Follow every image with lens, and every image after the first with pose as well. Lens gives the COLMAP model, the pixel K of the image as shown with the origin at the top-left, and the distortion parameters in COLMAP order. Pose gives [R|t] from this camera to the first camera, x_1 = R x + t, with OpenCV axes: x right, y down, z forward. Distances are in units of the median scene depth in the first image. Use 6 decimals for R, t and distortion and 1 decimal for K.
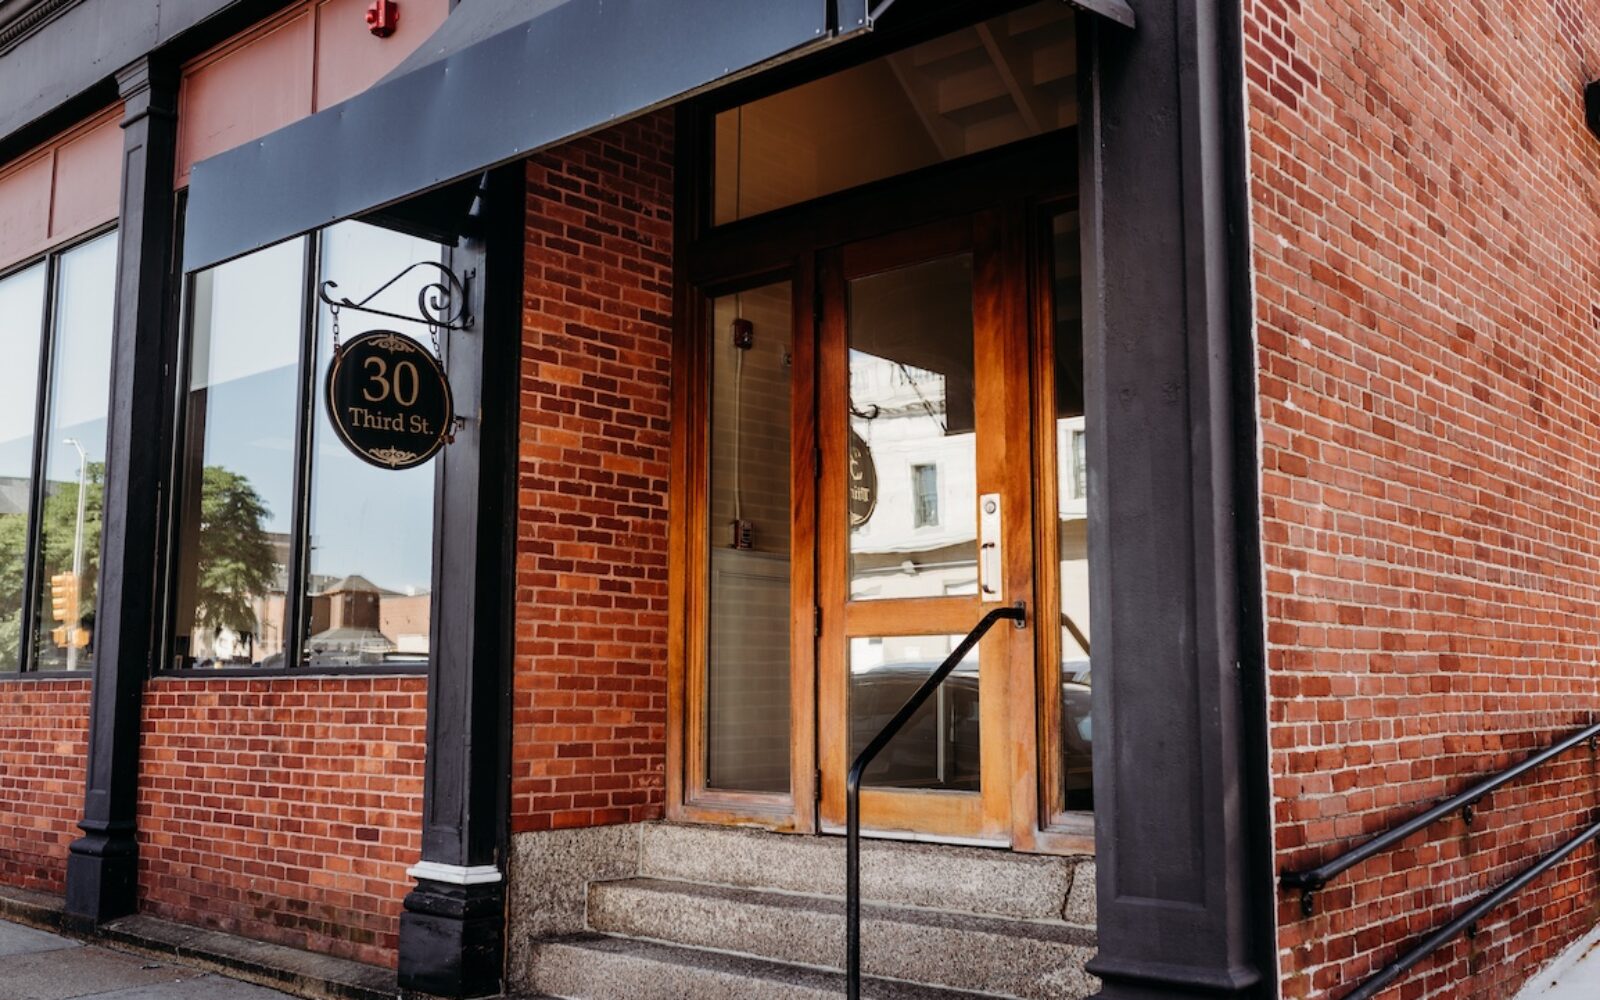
lens RADIAL K [[1503.8, 0, 808.0], [0, 1503.8, 492.9], [0, 0, 1]] dist [-0.006906, 0.000000]
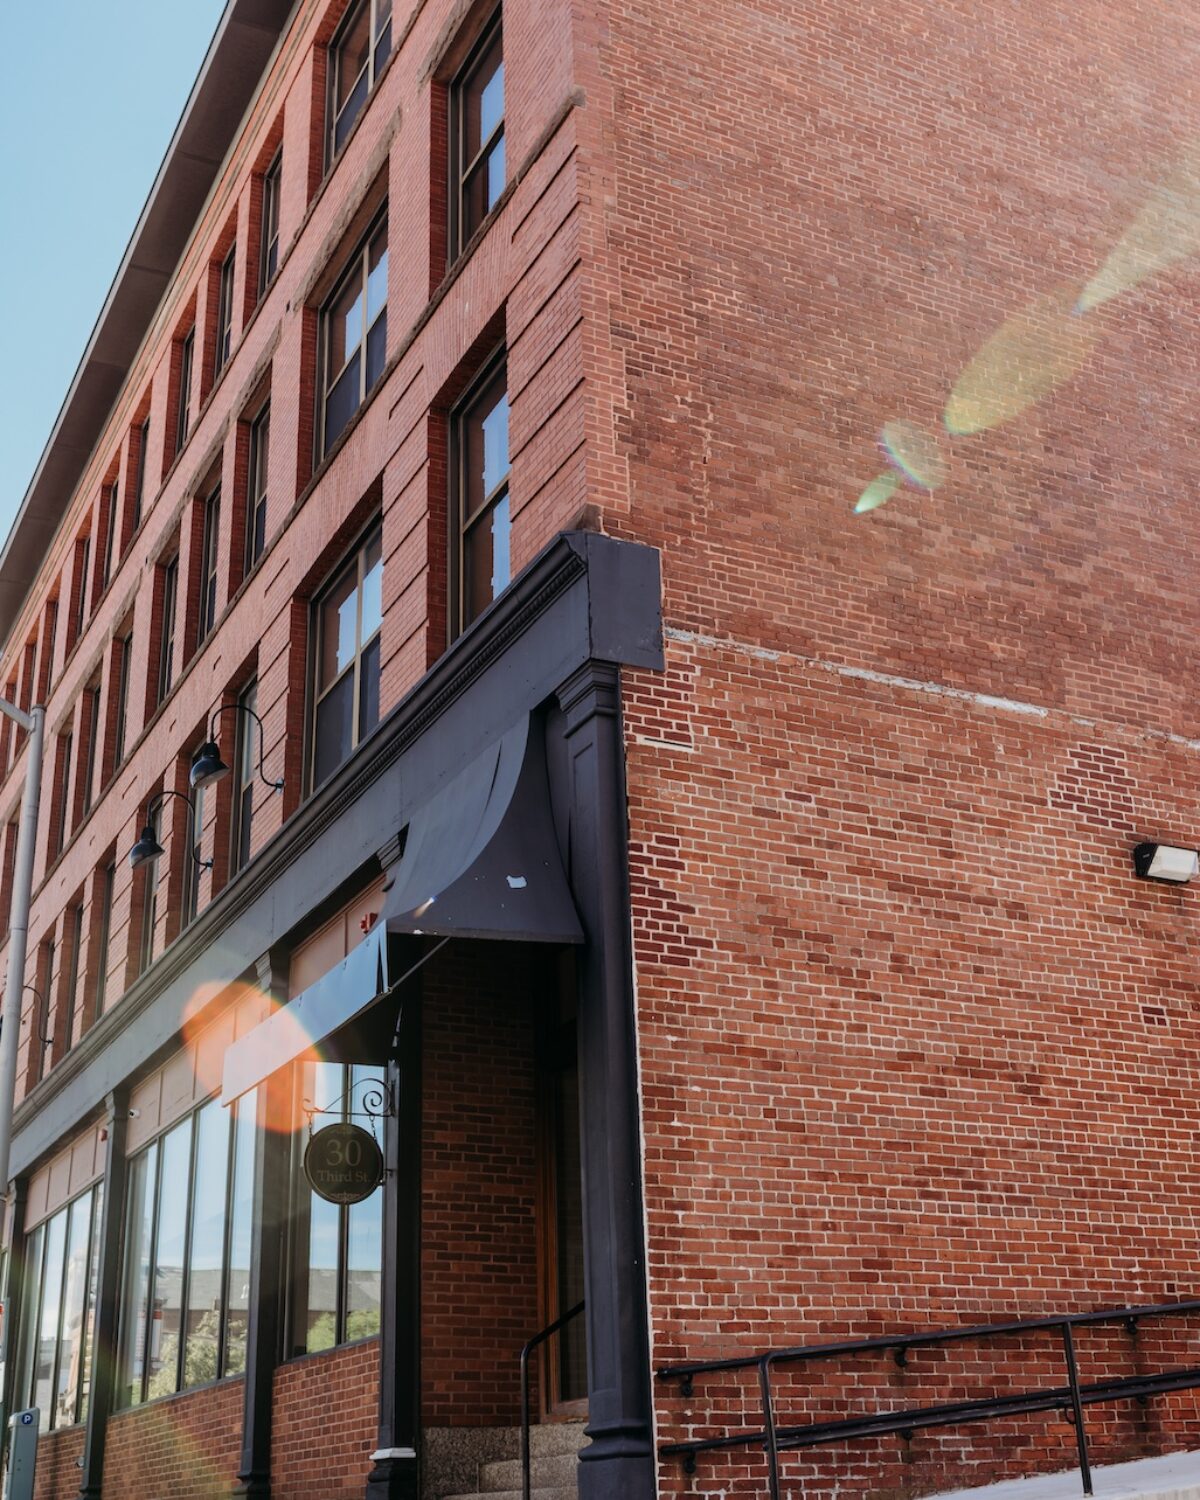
lens RADIAL K [[1729.5, 0, 602.1], [0, 1729.5, 758.7], [0, 0, 1]] dist [-0.006049, 0.000000]
pose [[0.932752, -0.173078, -0.316256, 0.652271], [0.081640, 0.955840, -0.282319, 0.072524], [0.351153, 0.237515, 0.905692, -0.743881]]
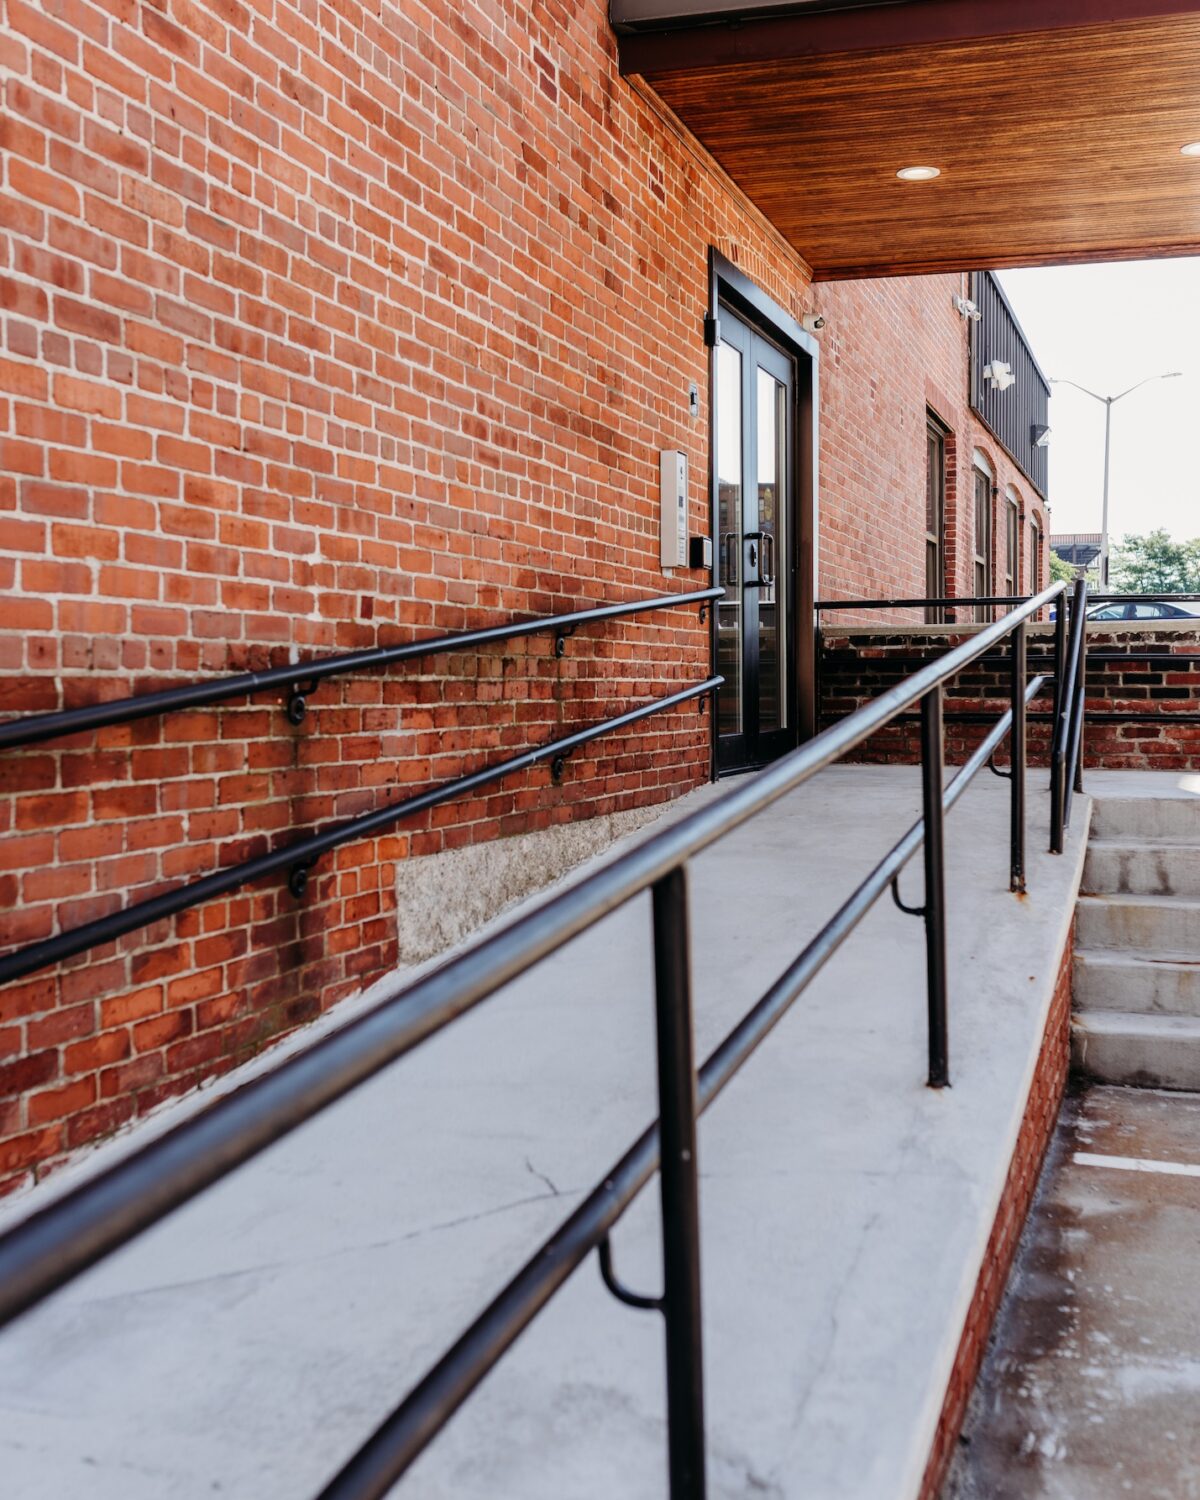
lens RADIAL K [[1729.5, 0, 604.9], [0, 1729.5, 760.3], [0, 0, 1]] dist [-0.006049, 0.000000]
pose [[0.925147, -0.024603, 0.378811, 0.386856], [-0.040420, 0.985840, 0.162742, 0.080455], [-0.377451, -0.165872, 0.911053, 0.397408]]
